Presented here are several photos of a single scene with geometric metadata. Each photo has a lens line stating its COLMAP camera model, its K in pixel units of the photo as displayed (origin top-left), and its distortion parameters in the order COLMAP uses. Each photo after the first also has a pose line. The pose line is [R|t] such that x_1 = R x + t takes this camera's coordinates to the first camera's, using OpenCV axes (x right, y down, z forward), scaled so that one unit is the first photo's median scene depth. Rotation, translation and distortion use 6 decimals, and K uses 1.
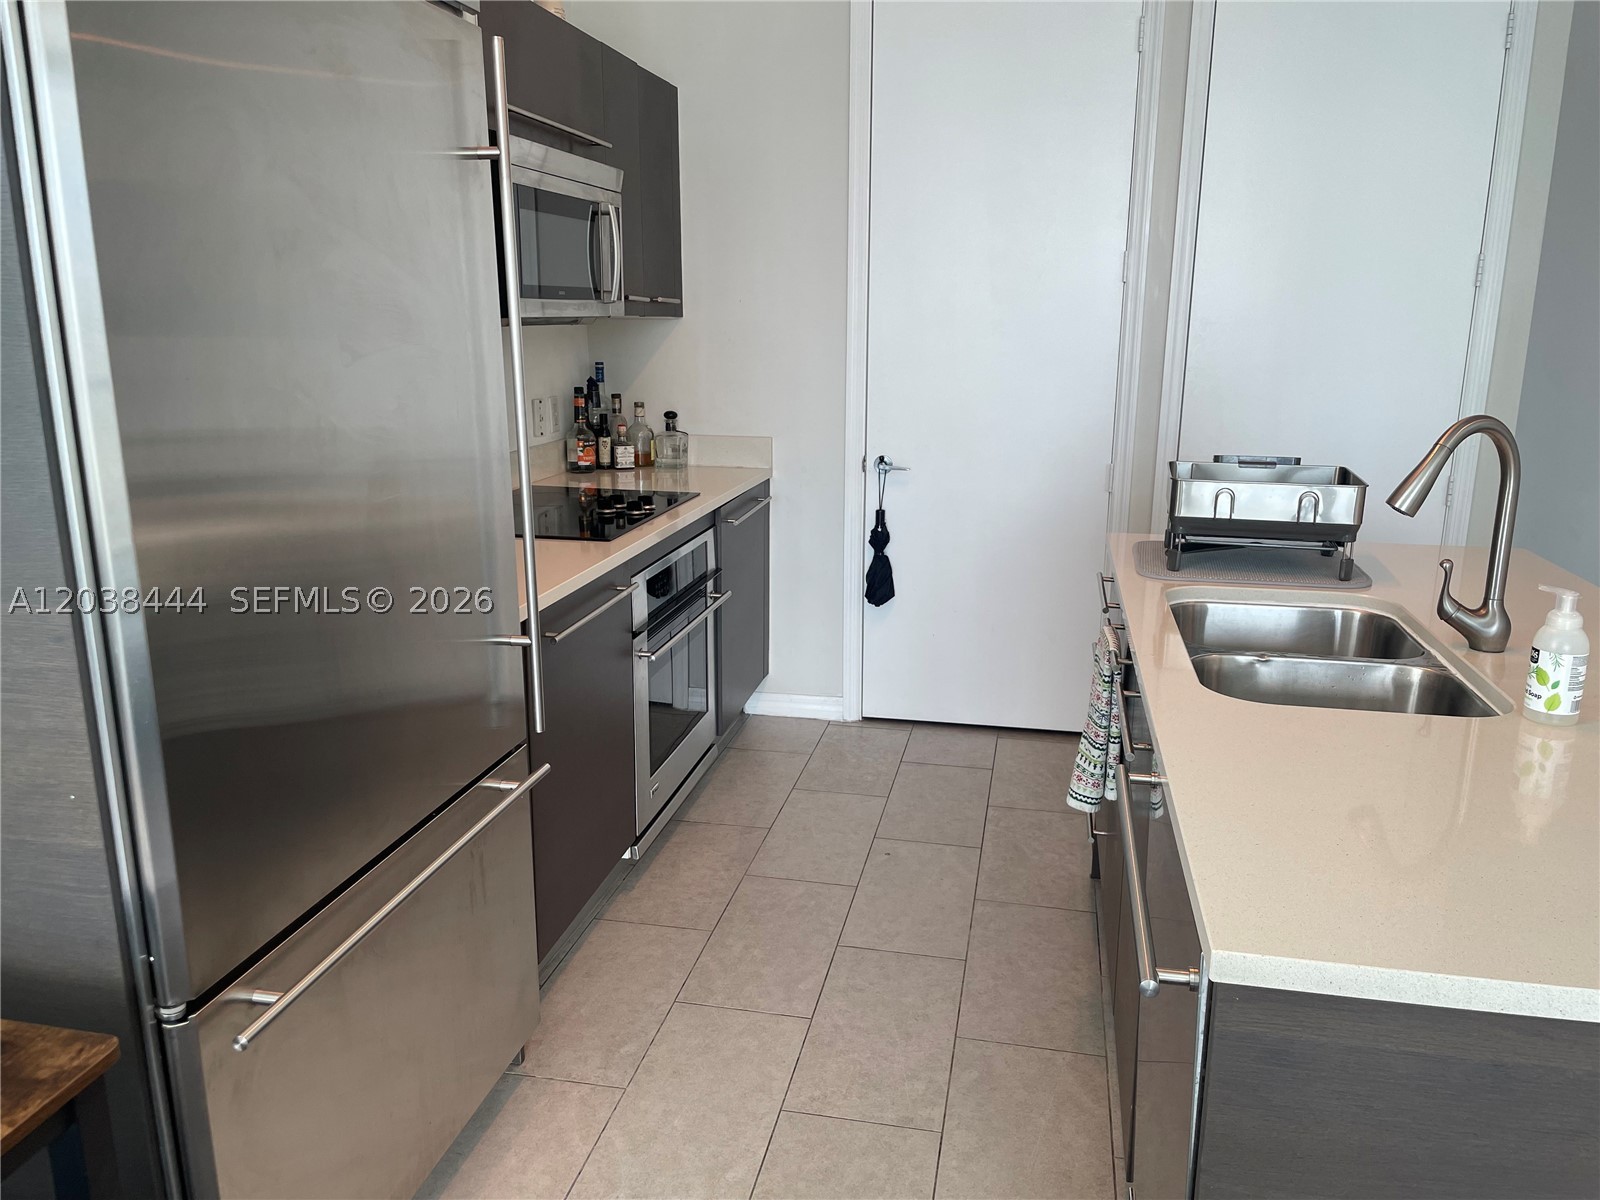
lens RADIAL K [[1191.6, 0, 800.7], [0, 1191.6, 613.5], [0, 0, 1]] dist [0.070932, -0.074525]
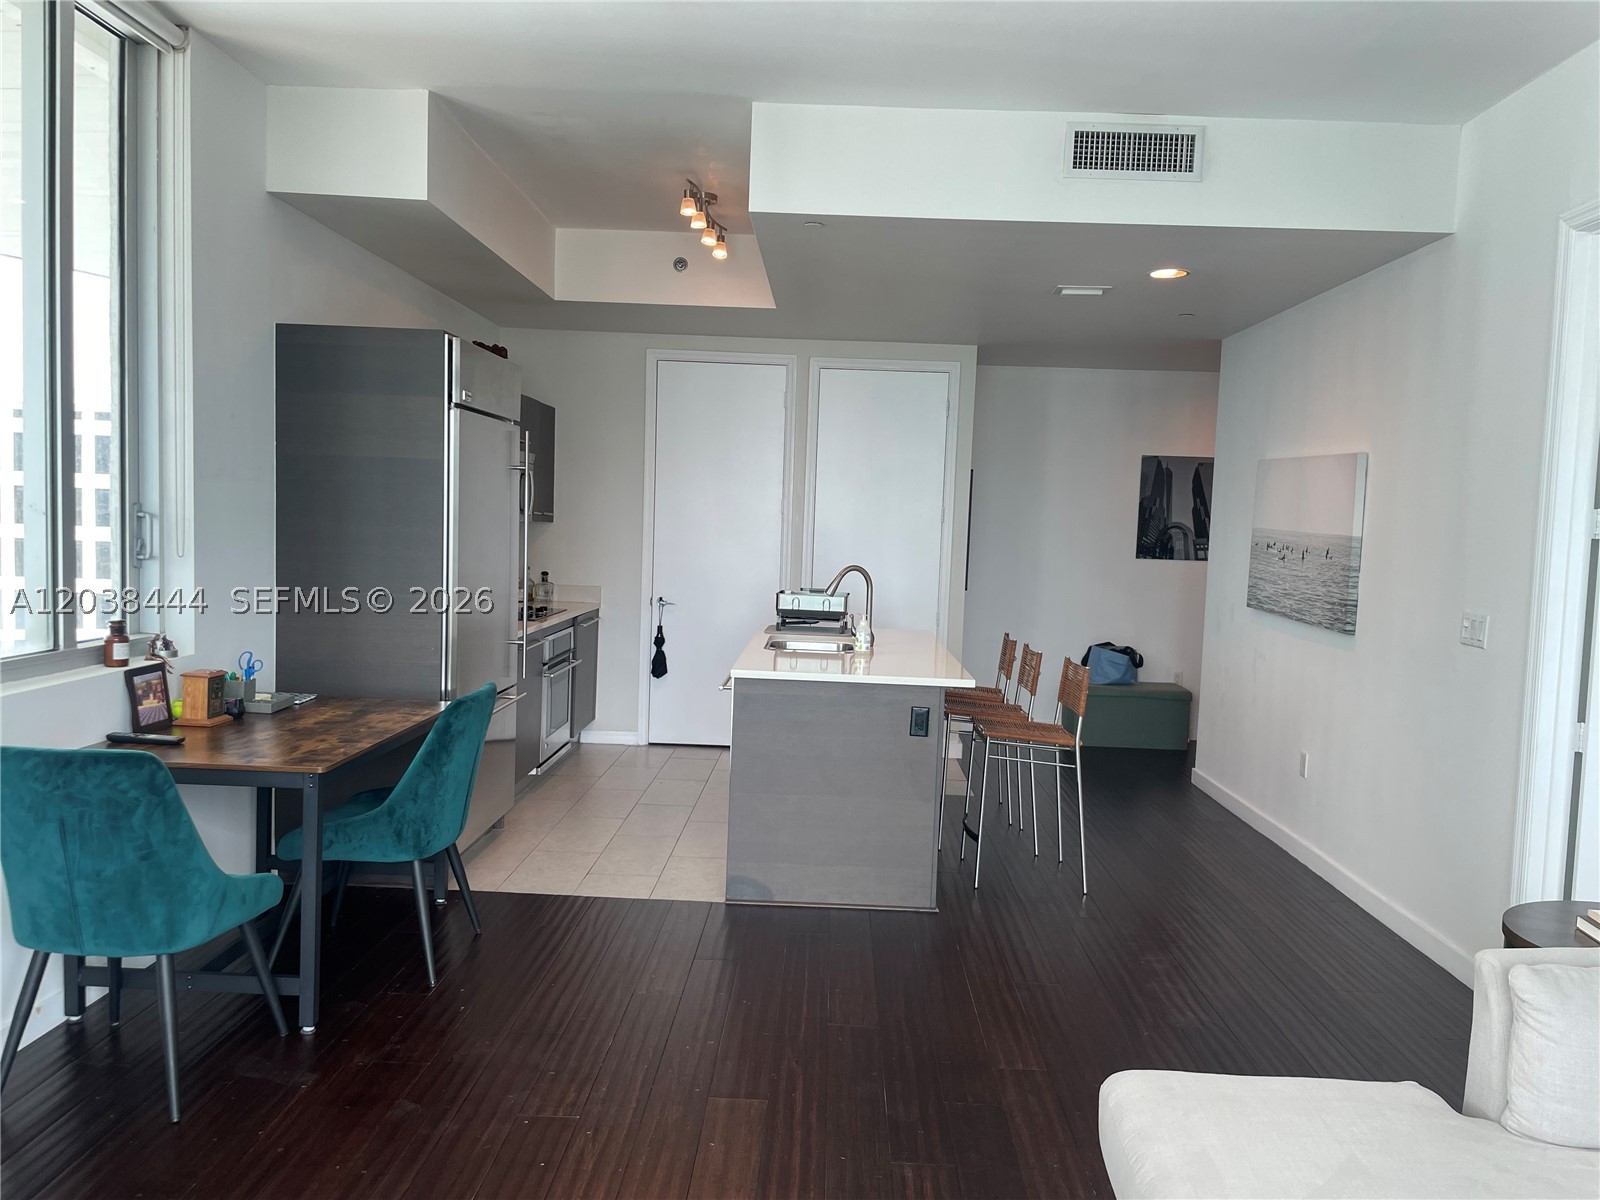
lens RADIAL K [[1191.6, 0, 809.6], [0, 1191.6, 606.2], [0, 0, 1]] dist [0.070932, -0.074525]
pose [[0.982710, 0.019534, 0.184120, -0.047042], [0.012716, 0.984951, -0.172364, 0.207278], [-0.184716, 0.171725, 0.967673, -0.852327]]
